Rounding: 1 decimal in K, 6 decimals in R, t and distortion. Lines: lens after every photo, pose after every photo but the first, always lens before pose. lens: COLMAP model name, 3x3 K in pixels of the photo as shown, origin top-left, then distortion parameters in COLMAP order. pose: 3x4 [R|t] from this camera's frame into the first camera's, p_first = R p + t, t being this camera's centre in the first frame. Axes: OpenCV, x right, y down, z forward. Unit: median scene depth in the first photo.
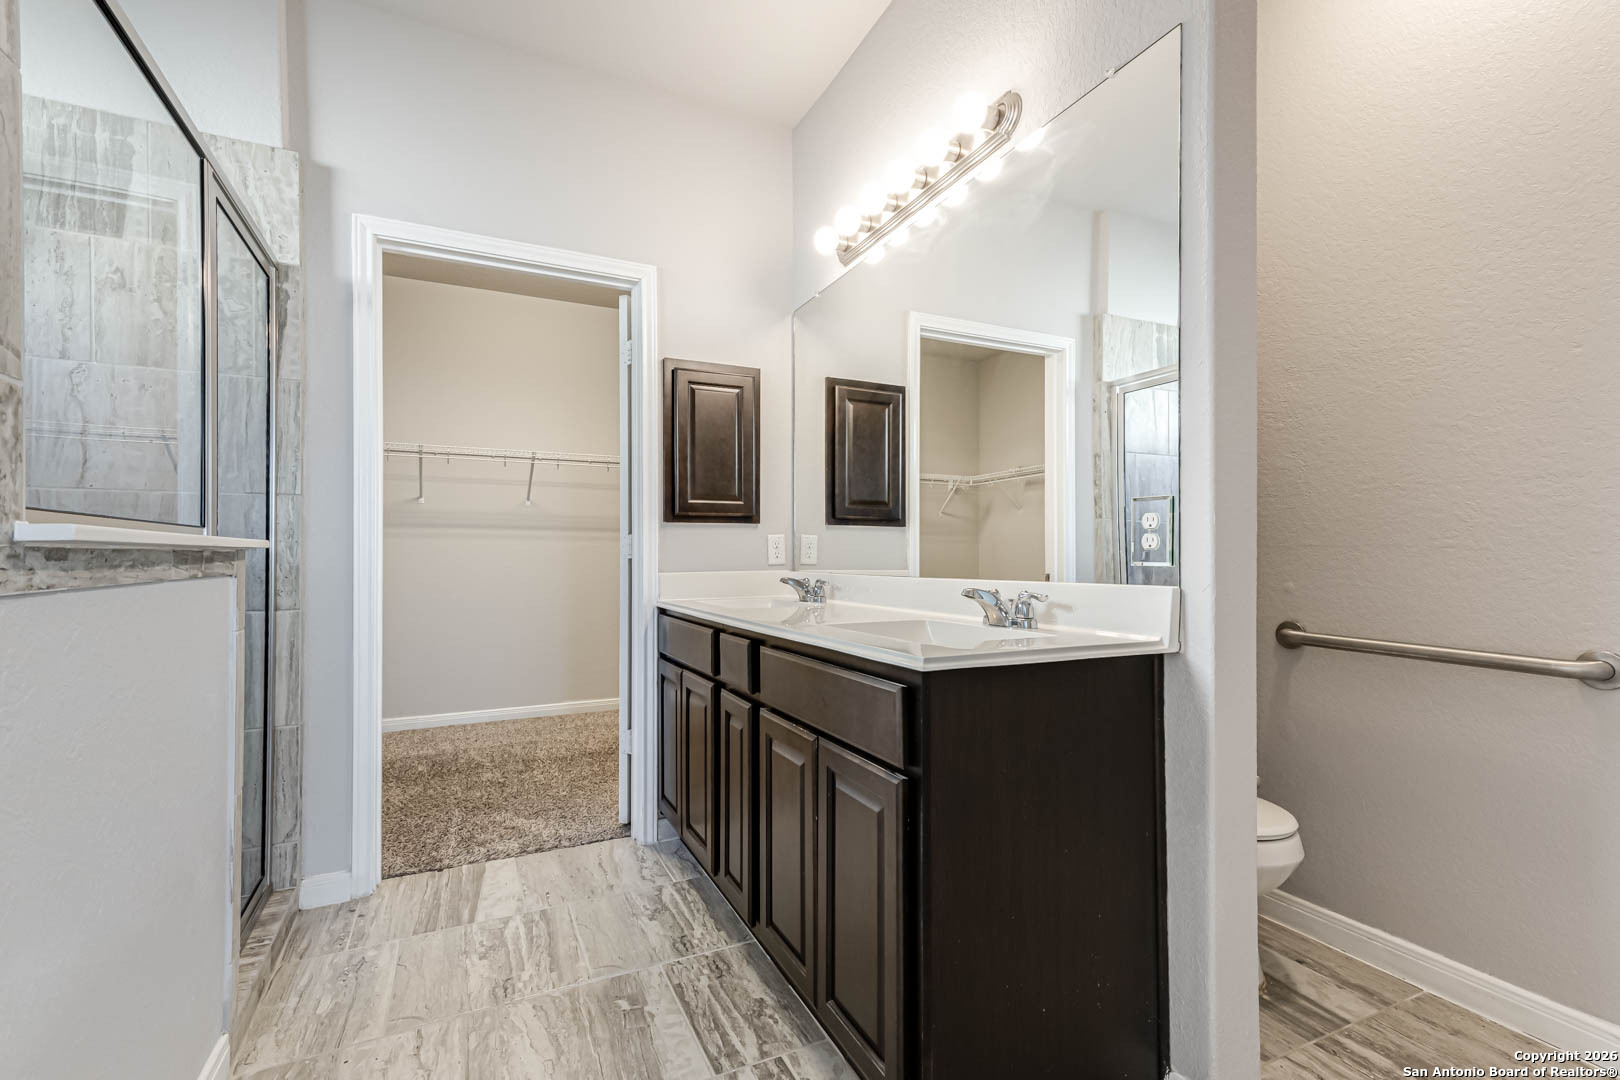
lens RADIAL K [[715.5, 0, 807.8], [0, 715.5, 548.2], [0, 0, 1]] dist [0.018753, 0.000036]
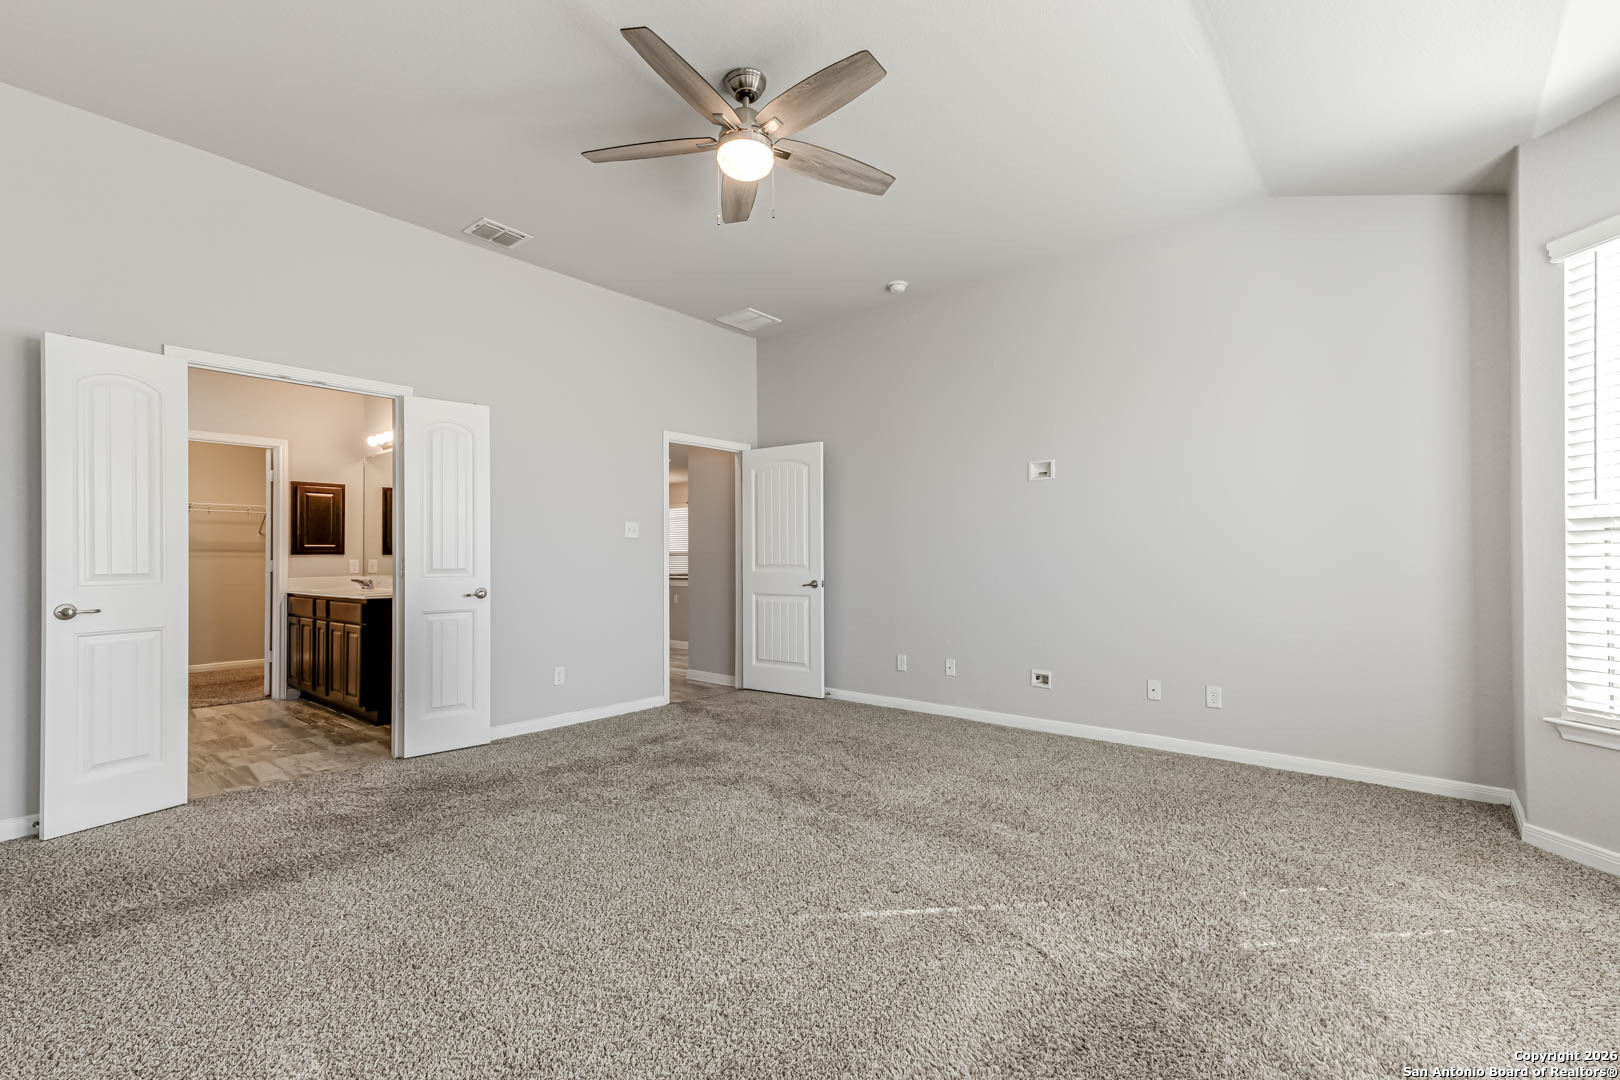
lens RADIAL K [[715.5, 0, 807.8], [0, 715.5, 548.2], [0, 0, 1]] dist [0.018753, 0.000036]
pose [[0.913220, 0.002786, 0.407458, 0.356125], [-0.001428, 0.999992, -0.003638, -0.052654], [-0.407465, 0.002740, 0.913217, -1.728402]]
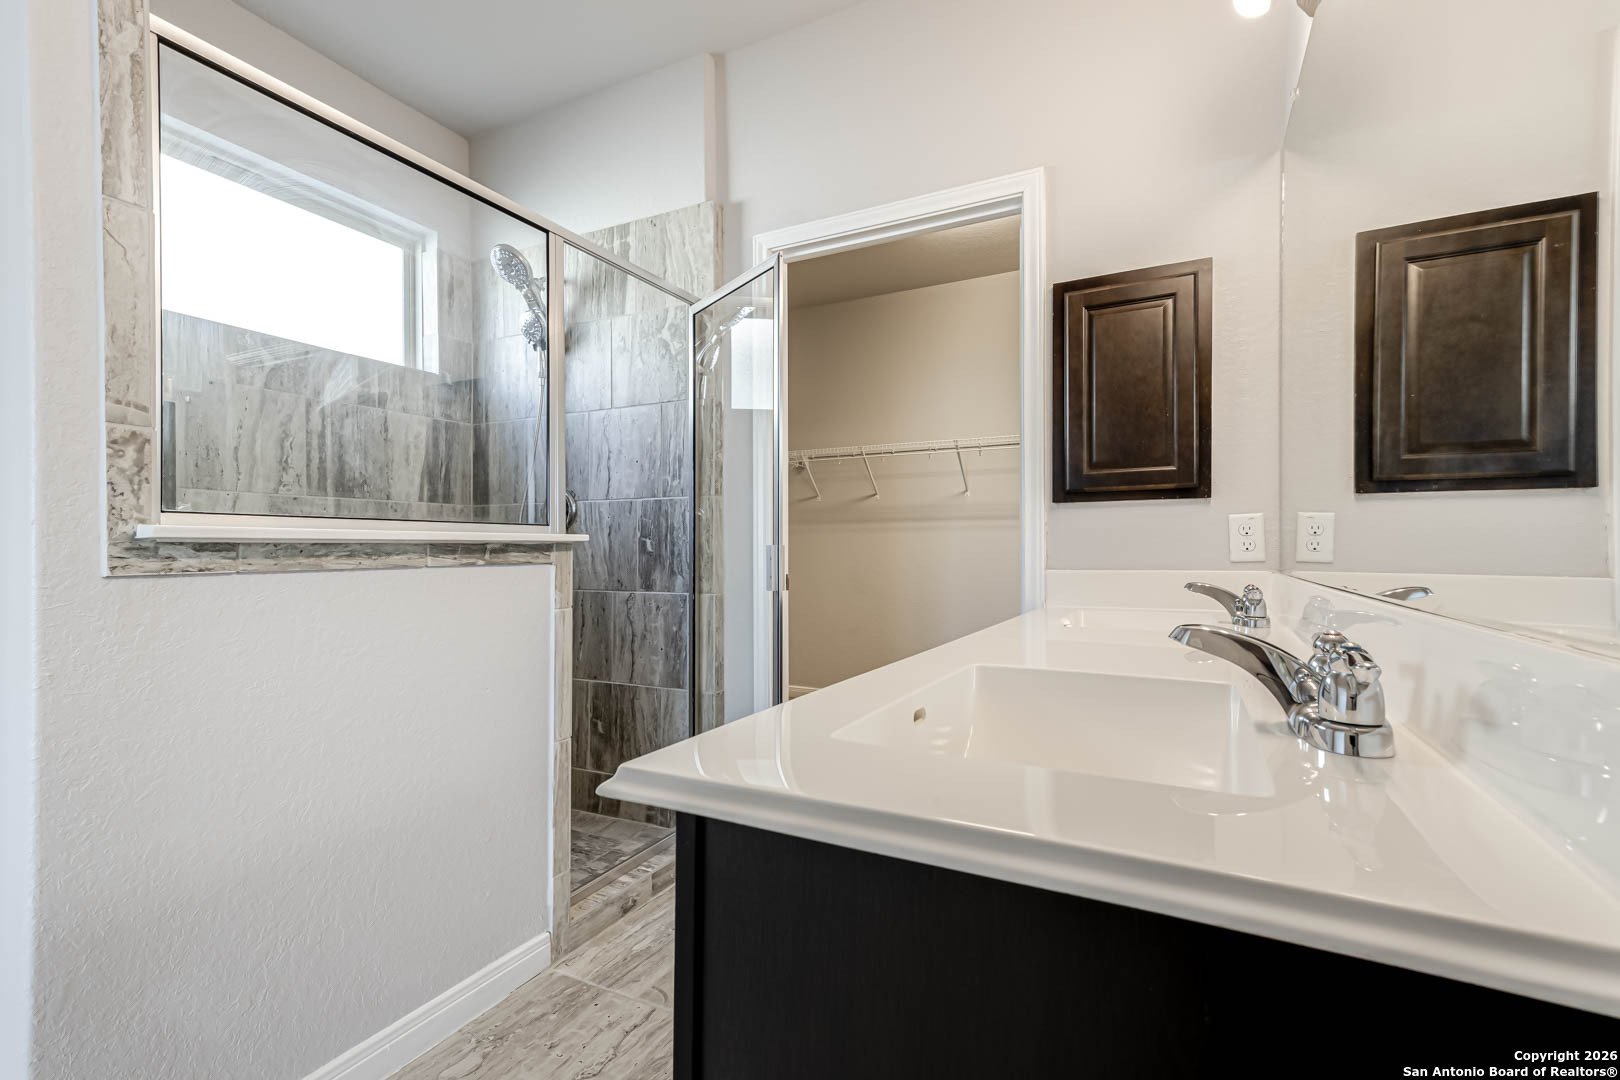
lens RADIAL K [[715.5, 0, 807.8], [0, 715.5, 548.2], [0, 0, 1]] dist [0.018753, 0.000036]
pose [[0.608923, 0.000066, -0.793229, 0.245723], [0.009328, 0.999930, 0.007243, 0.003490], [0.793174, -0.011810, 0.608880, 0.336756]]
